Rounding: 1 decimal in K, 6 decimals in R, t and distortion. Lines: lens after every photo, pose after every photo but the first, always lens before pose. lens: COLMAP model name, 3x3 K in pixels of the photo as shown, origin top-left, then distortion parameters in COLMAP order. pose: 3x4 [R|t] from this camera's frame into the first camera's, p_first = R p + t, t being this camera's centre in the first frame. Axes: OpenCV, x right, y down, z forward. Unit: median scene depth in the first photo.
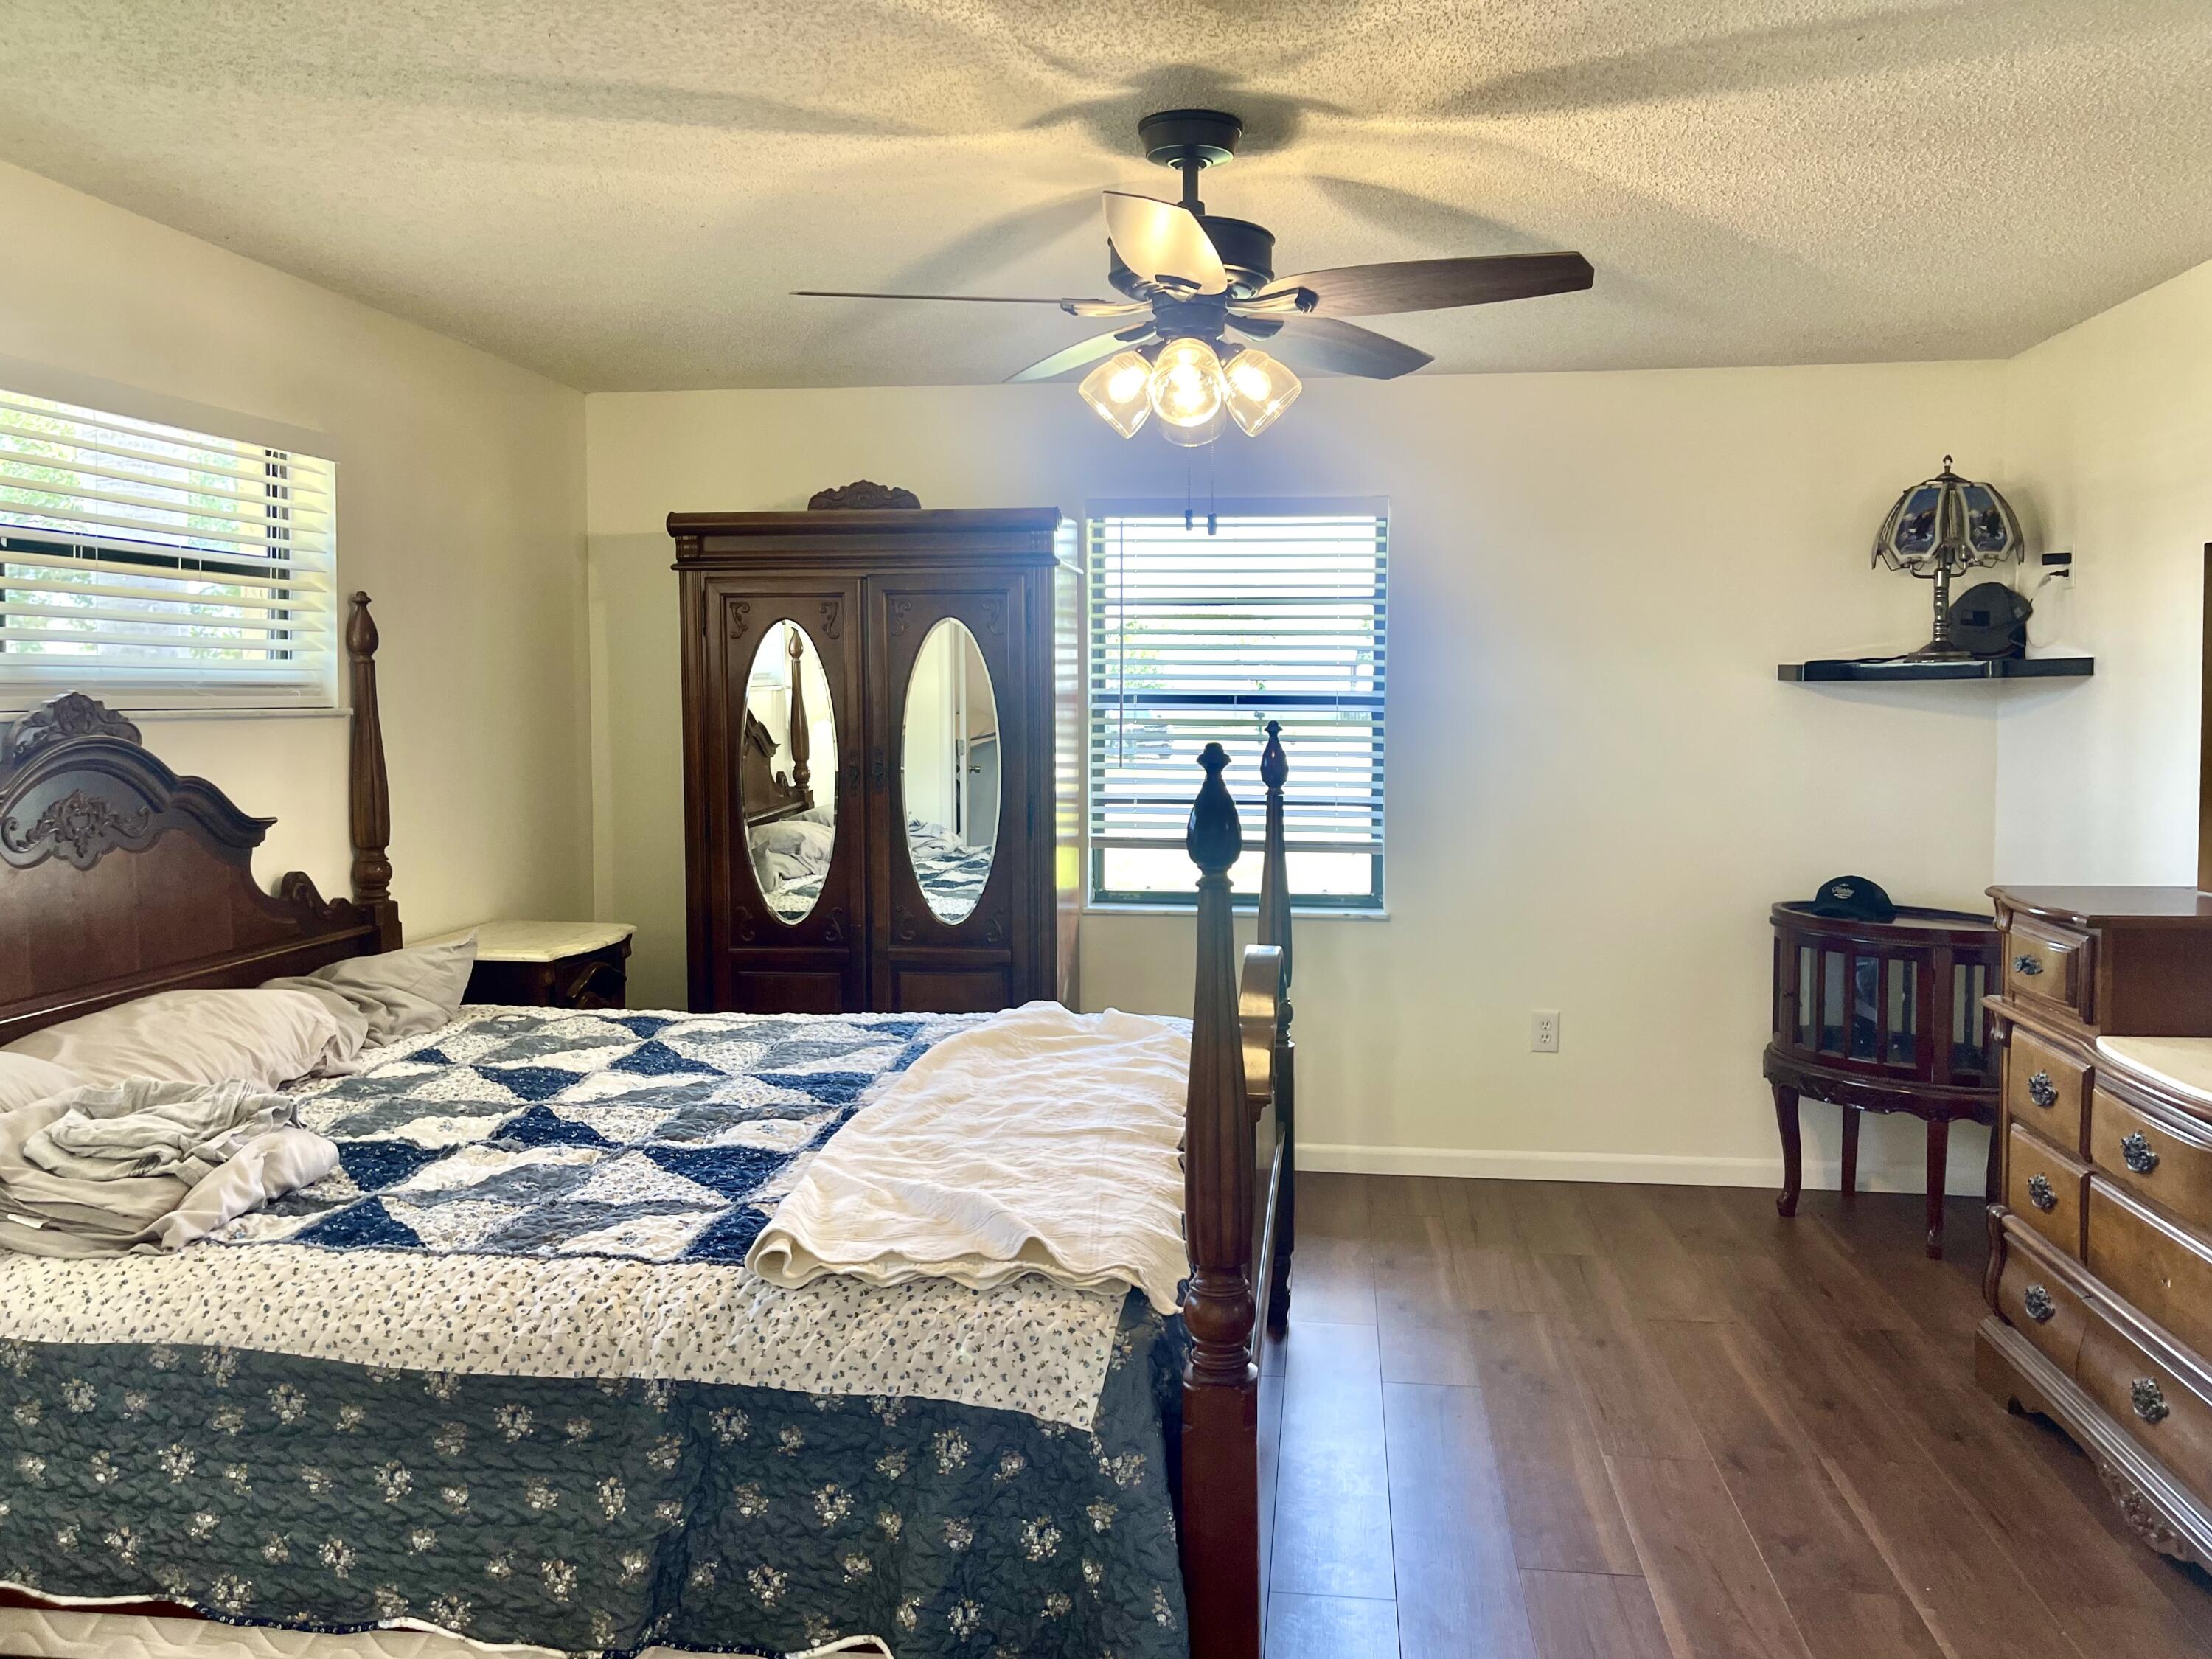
lens RADIAL K [[1728.9, 0, 1101.7], [0, 1728.9, 829.9], [0, 0, 1]] dist [0.108761, -0.119689]
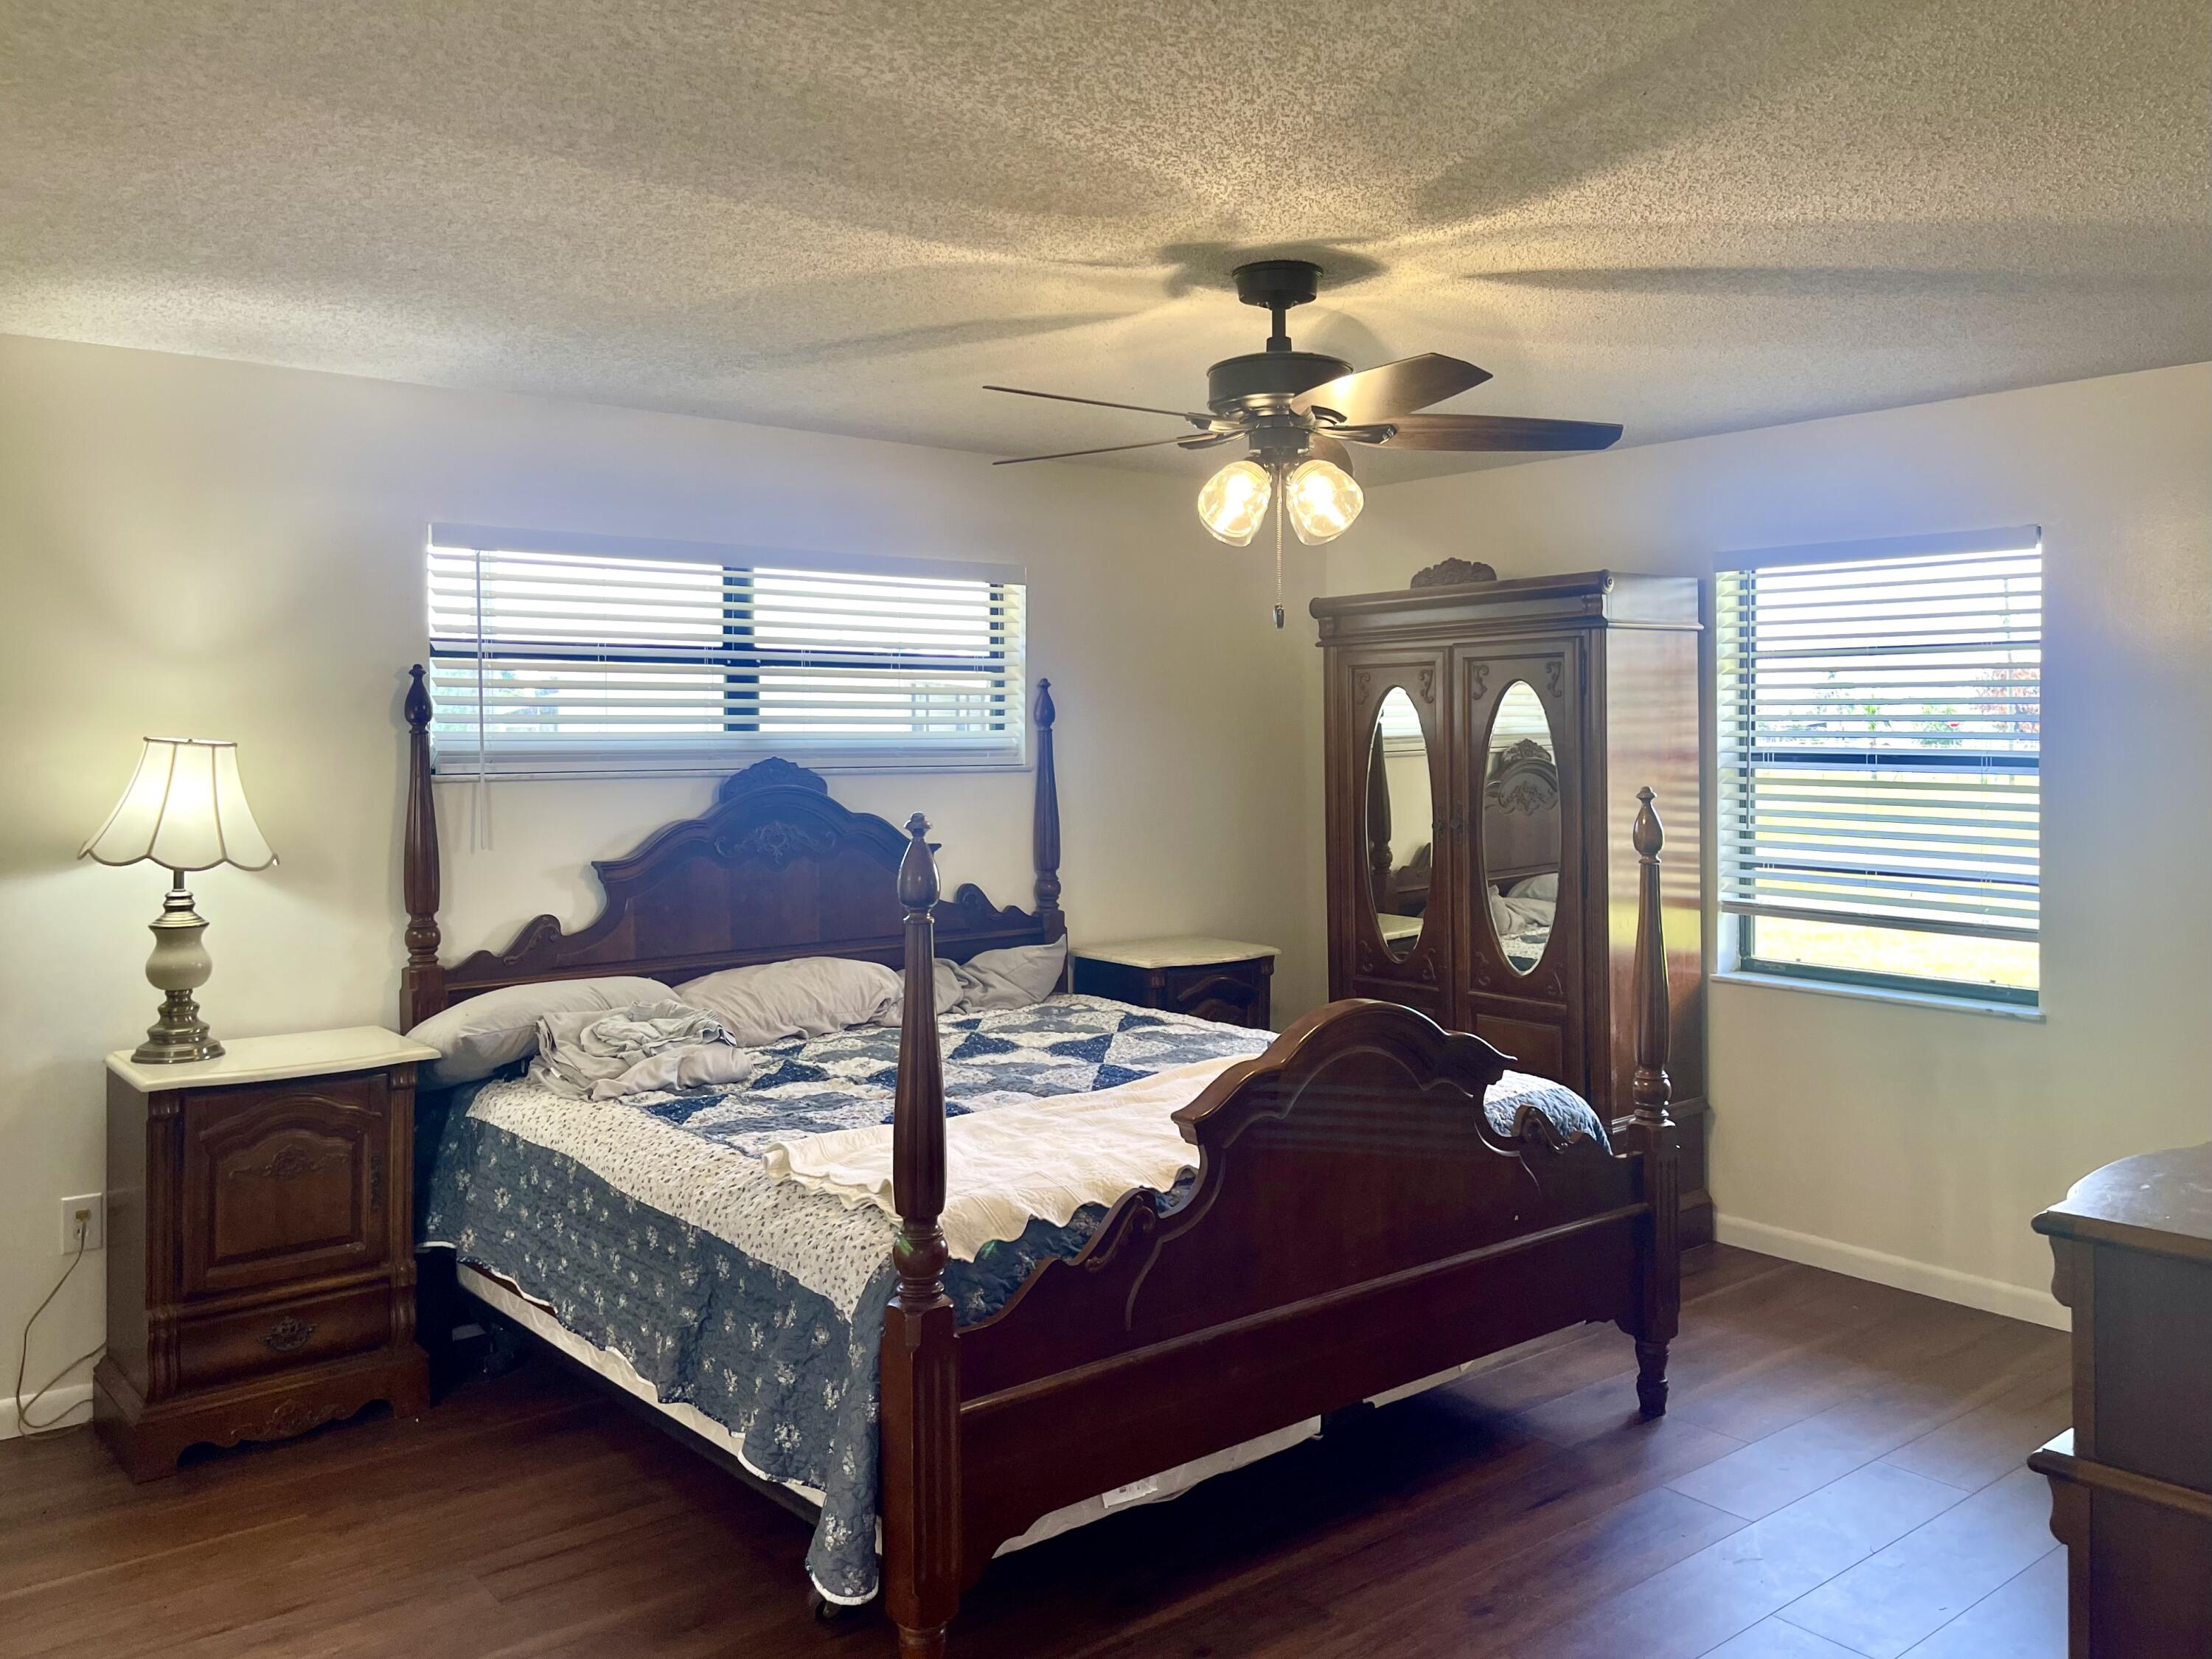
lens RADIAL K [[1728.9, 0, 1101.7], [0, 1728.9, 829.9], [0, 0, 1]] dist [0.108761, -0.119689]
pose [[0.726476, 0.036686, -0.686212, 0.703645], [-0.051437, 0.998676, -0.001064, -0.028569], [0.685264, 0.036069, 0.727401, 0.097595]]
